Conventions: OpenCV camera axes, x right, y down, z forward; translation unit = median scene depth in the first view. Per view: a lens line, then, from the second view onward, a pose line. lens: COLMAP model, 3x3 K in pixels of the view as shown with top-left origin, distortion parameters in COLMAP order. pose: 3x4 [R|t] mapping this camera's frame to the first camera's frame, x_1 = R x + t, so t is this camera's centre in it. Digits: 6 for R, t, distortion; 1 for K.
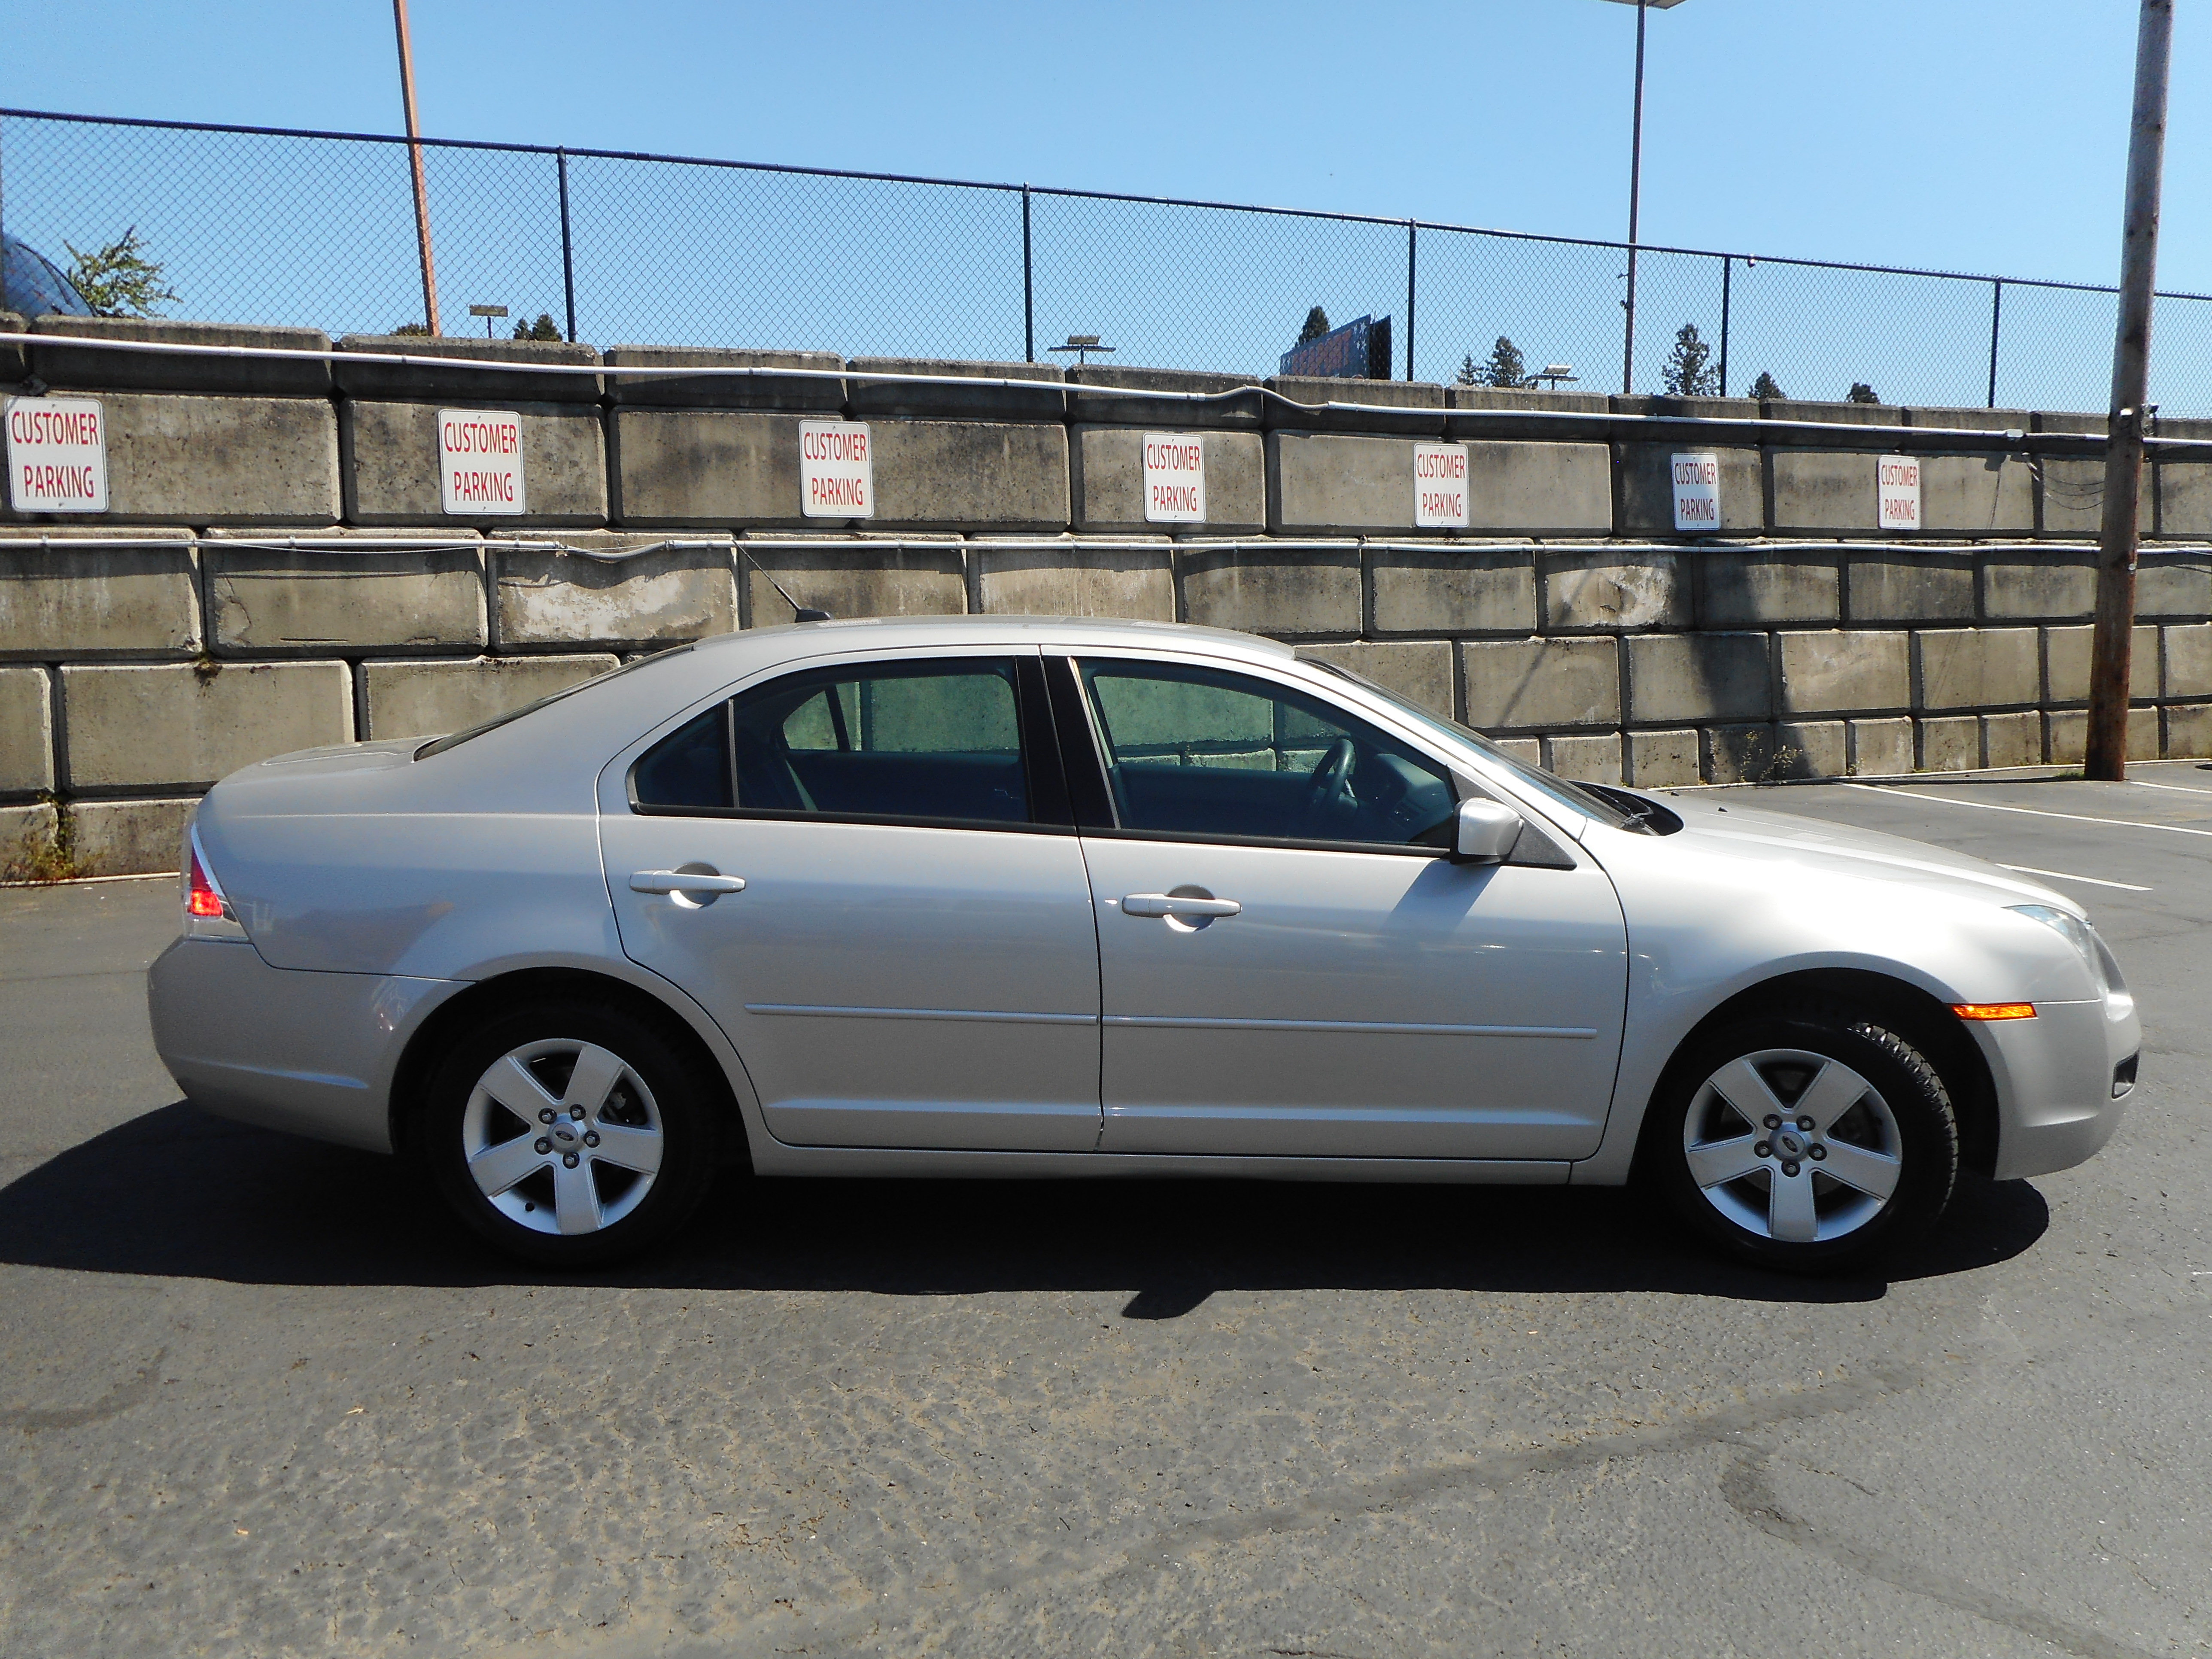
lens RADIAL K [[1617.2, 0, 1106.0], [0, 1617.2, 829.5], [0, 0, 1]] dist [-0.001060, -0.002978]
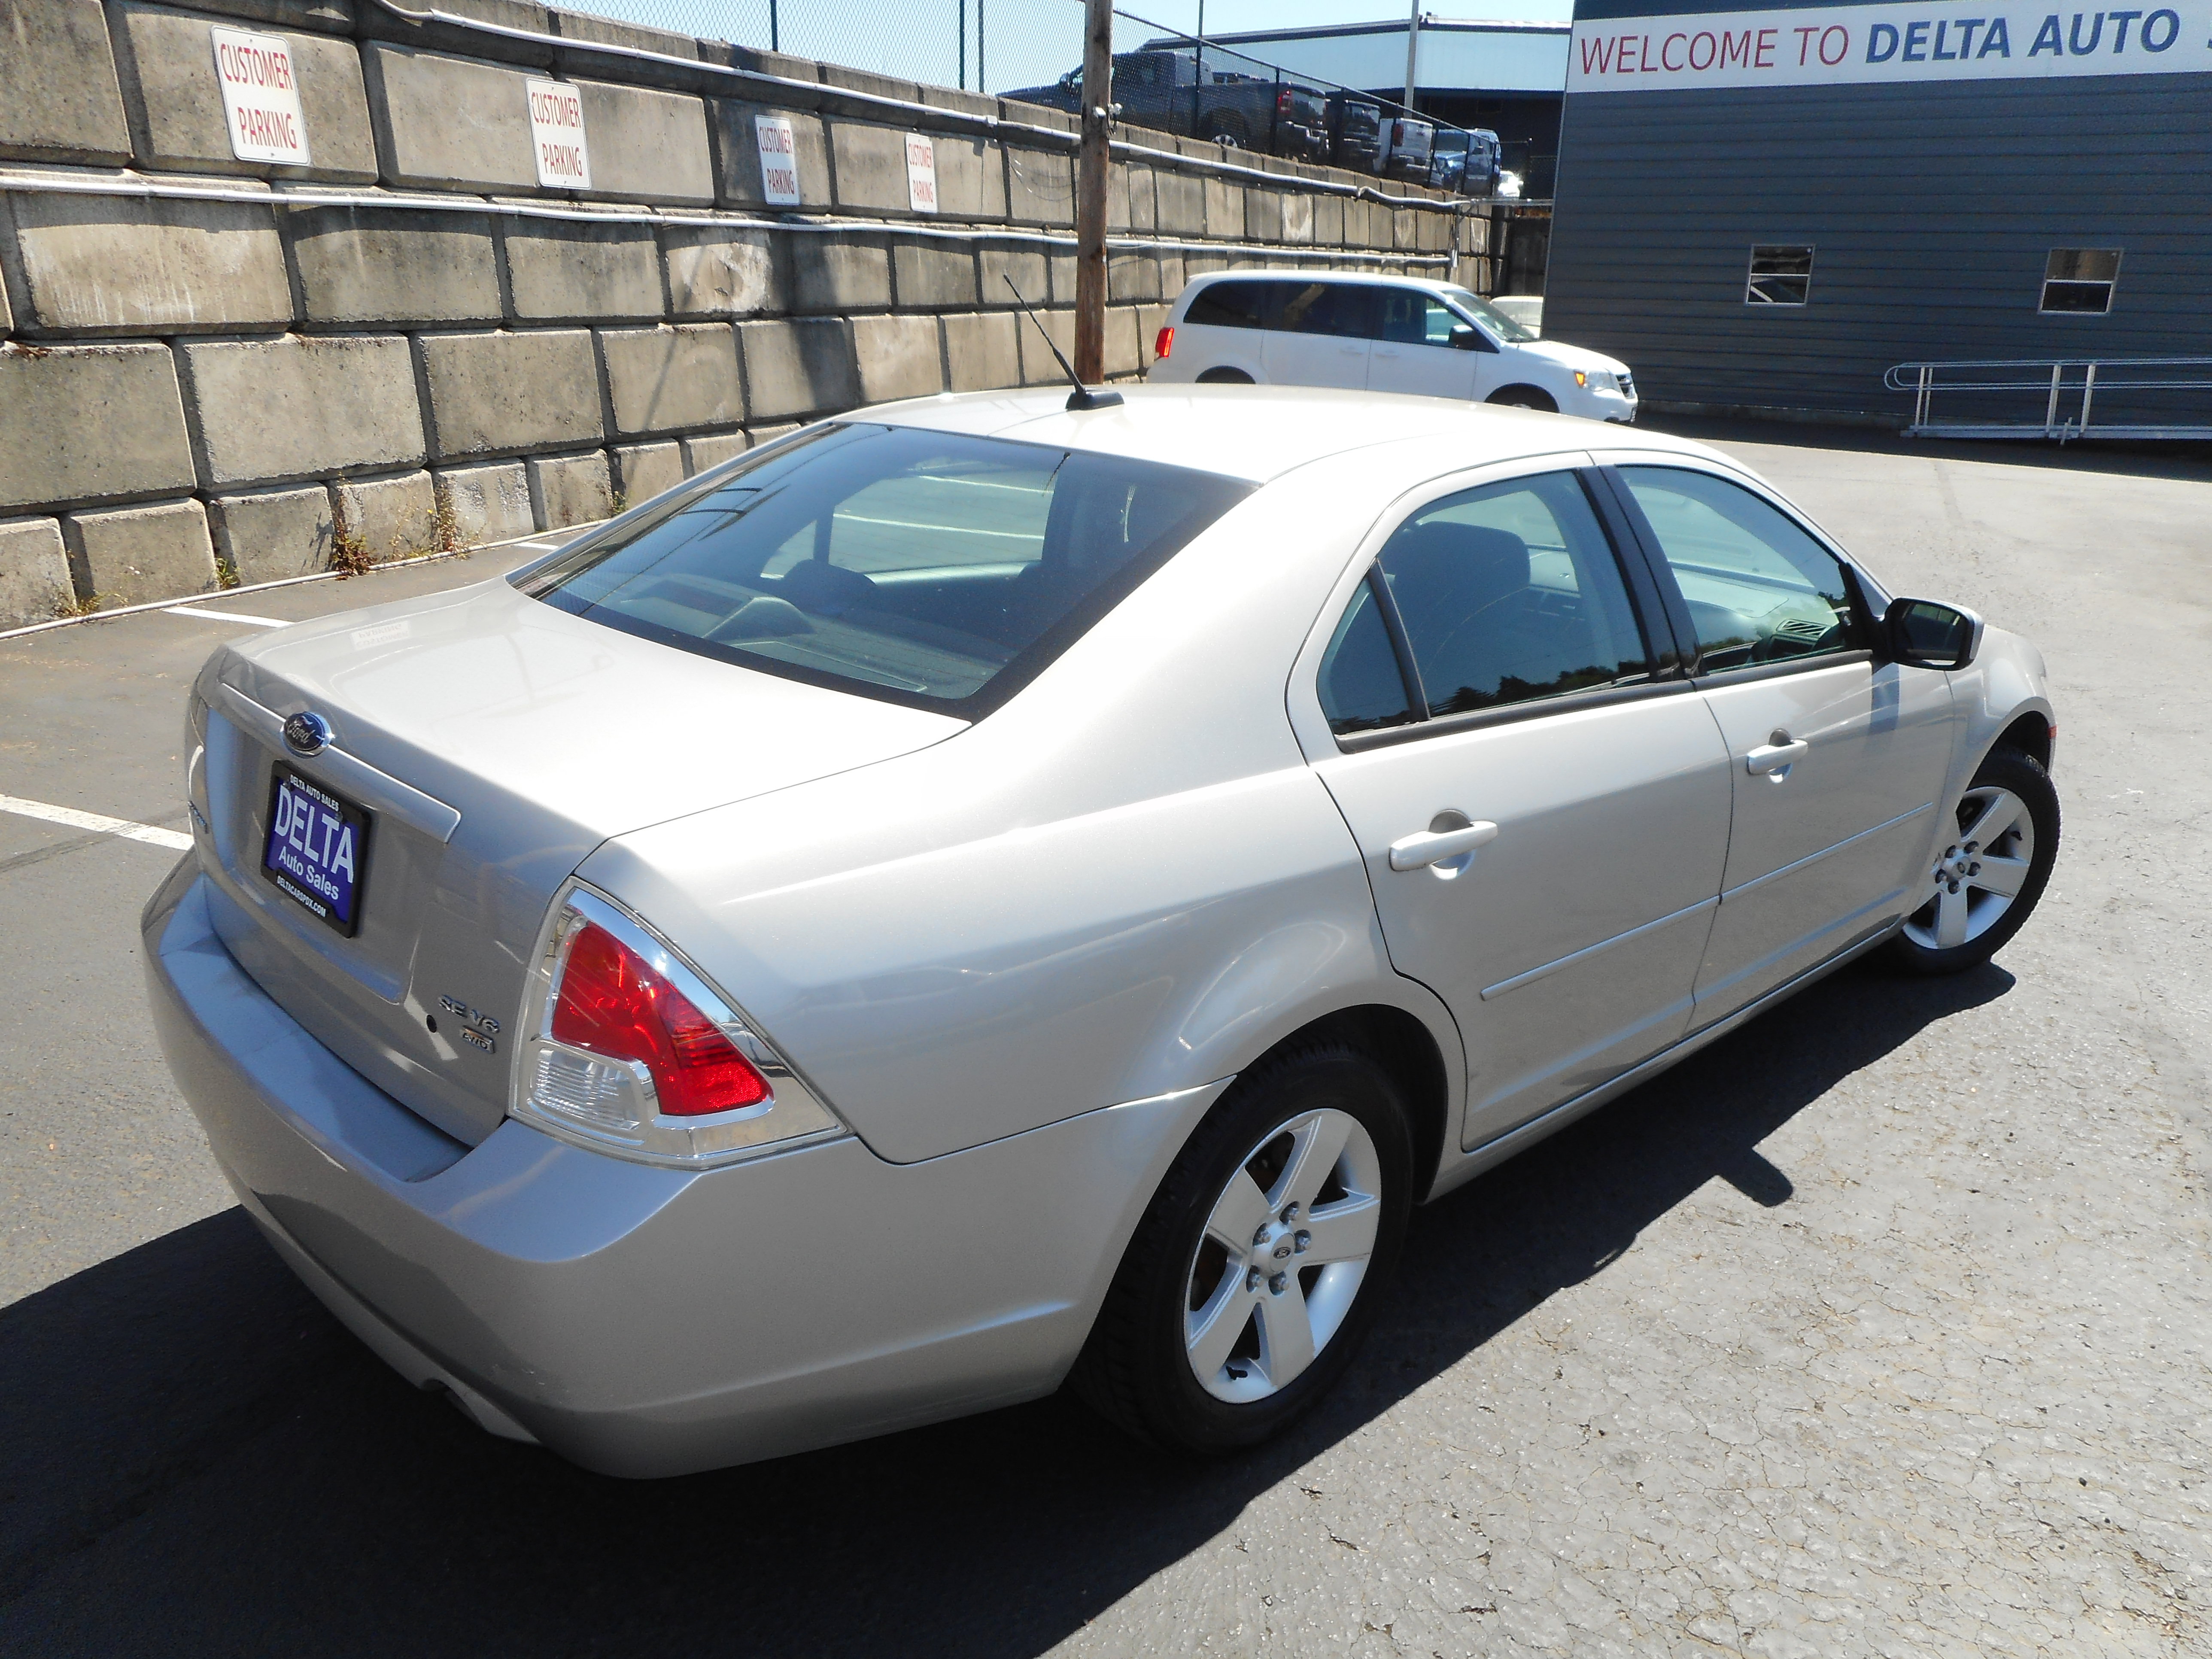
lens RADIAL K [[1655.6, 0, 1106.9], [0, 1655.6, 825.2], [0, 0, 1]] dist [0.025444, -0.008317]
pose [[0.709857, -0.195293, 0.676731, -0.272245], [0.051581, 0.972626, 0.226577, -0.052956], [-0.702455, -0.125931, 0.700499, 0.176604]]
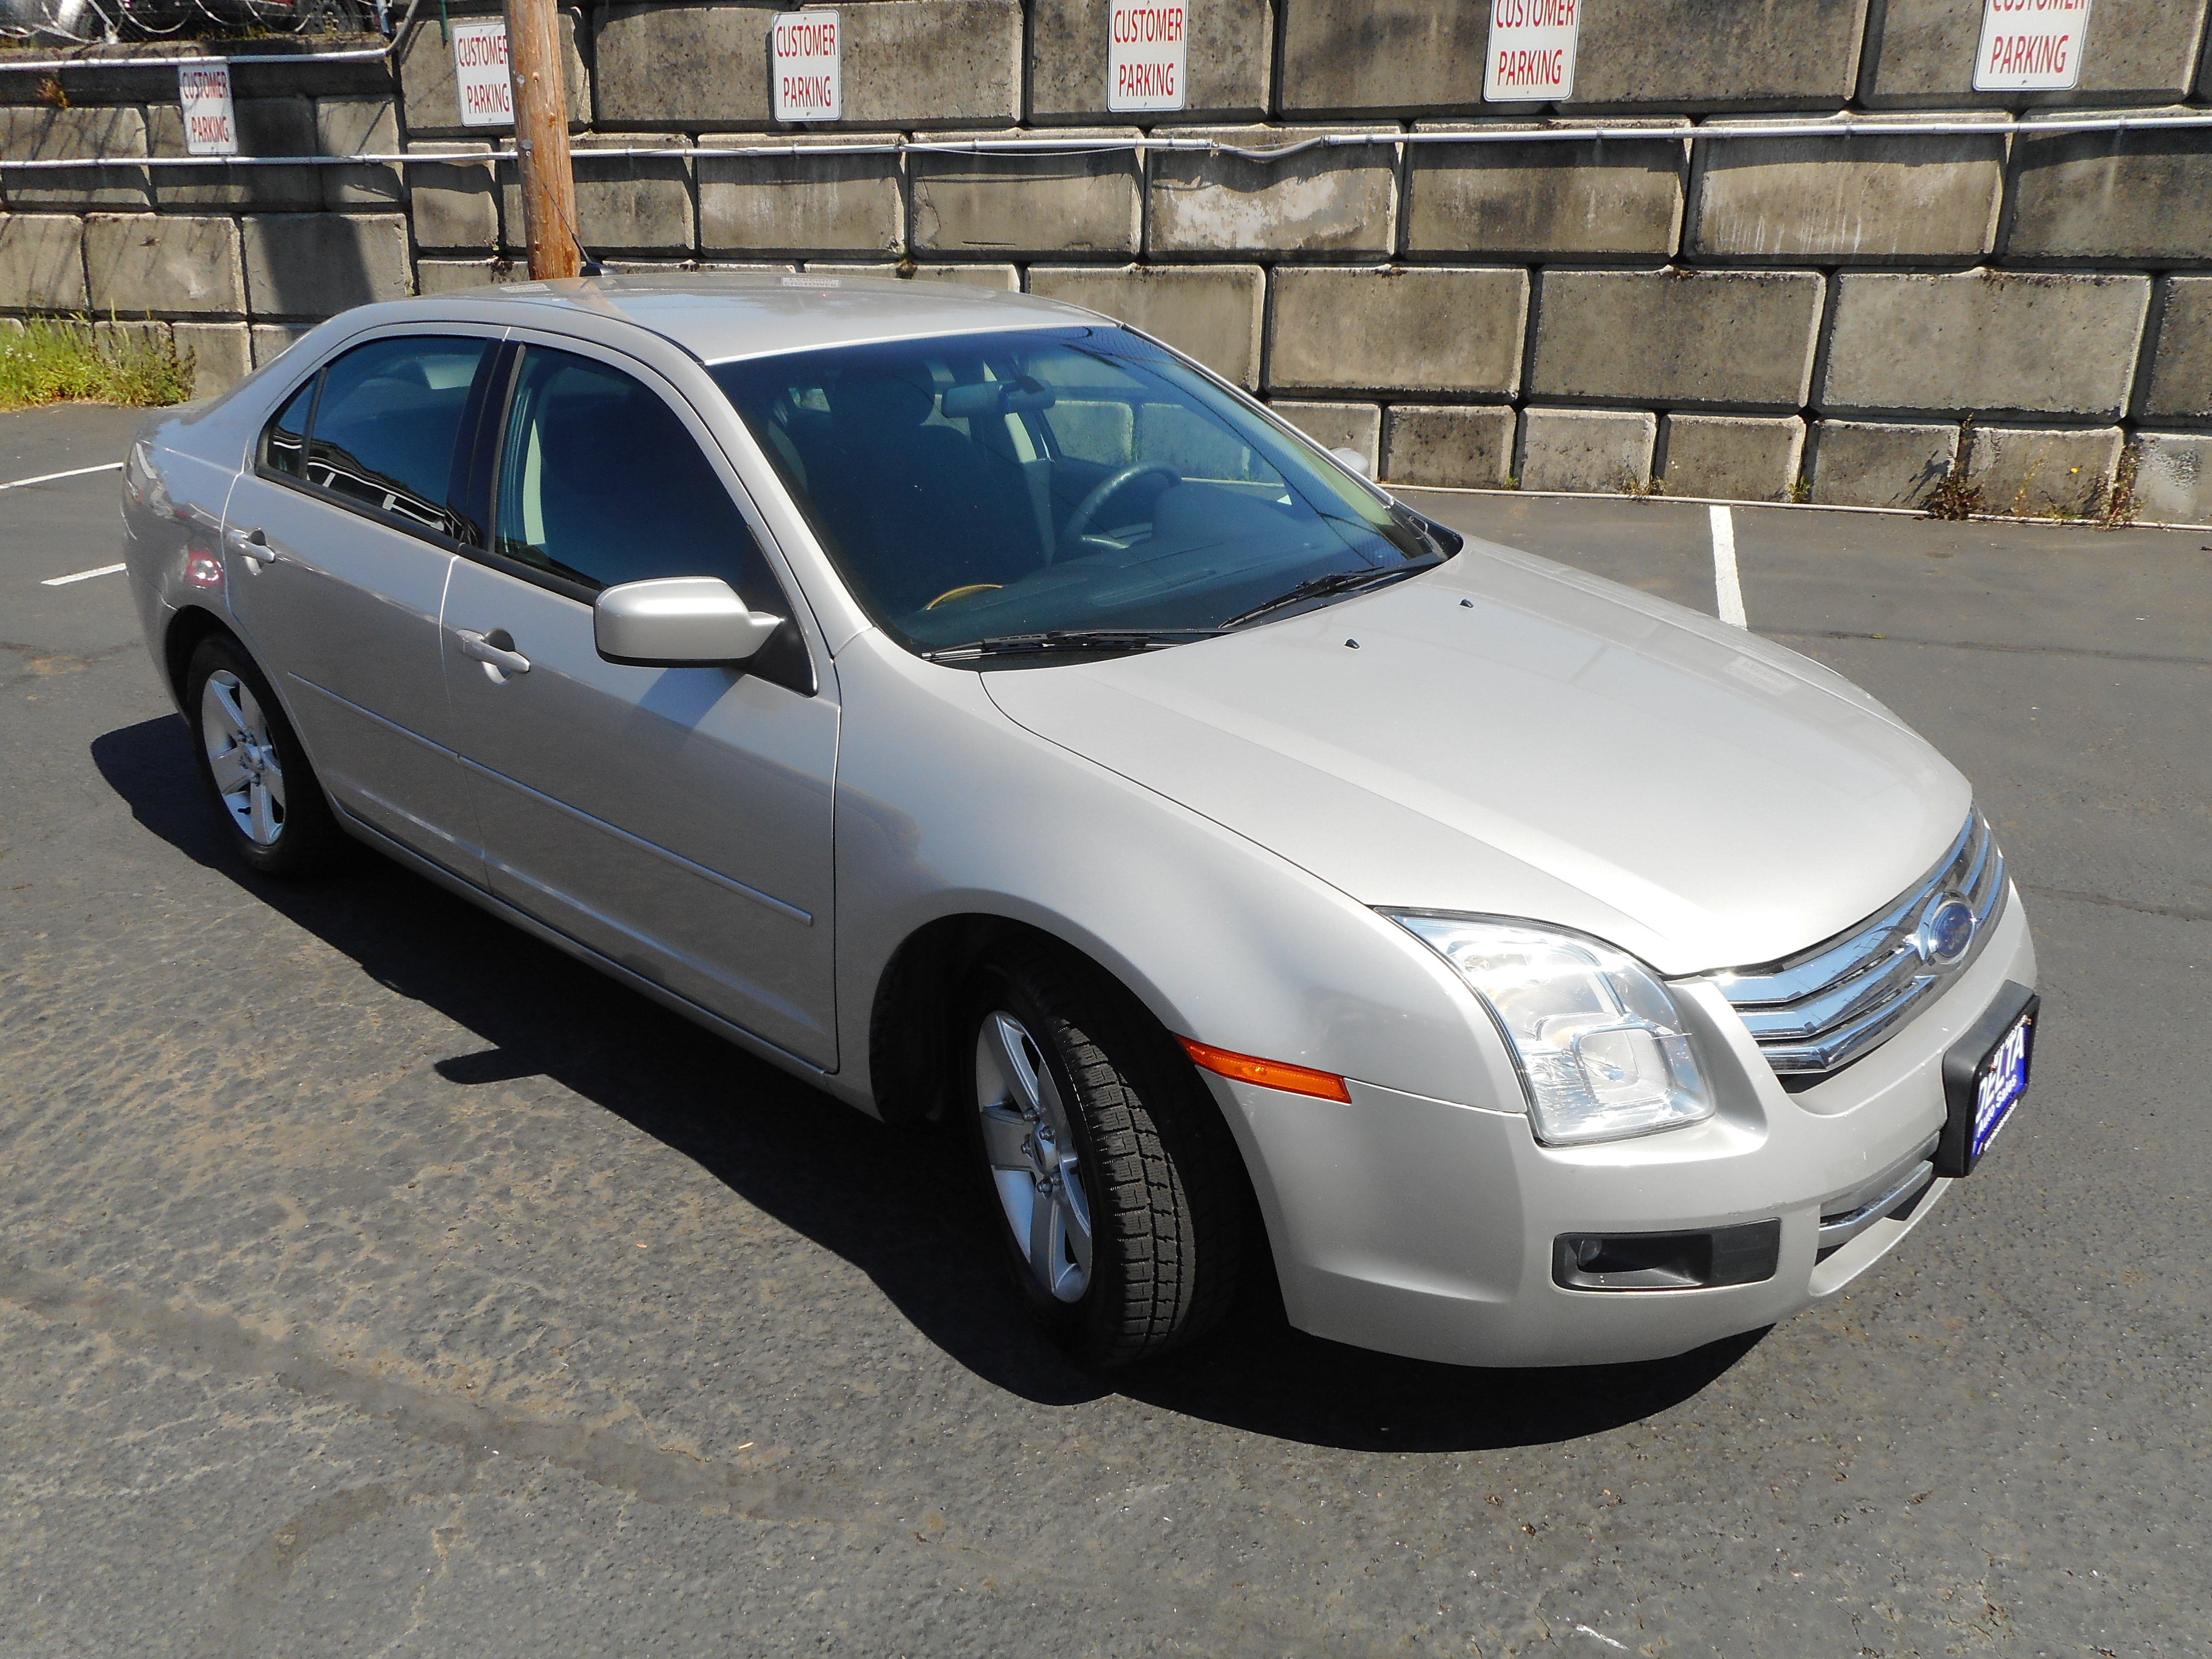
lens RADIAL K [[1628.0, 0, 1113.1], [0, 1628.0, 825.5], [0, 0, 1]] dist [-0.002017, 0.004040]
pose [[0.764327, 0.237892, -0.599343, 0.255448], [-0.088405, 0.959342, 0.268043, -0.038320], [0.638740, -0.151888, 0.754282, 0.162899]]
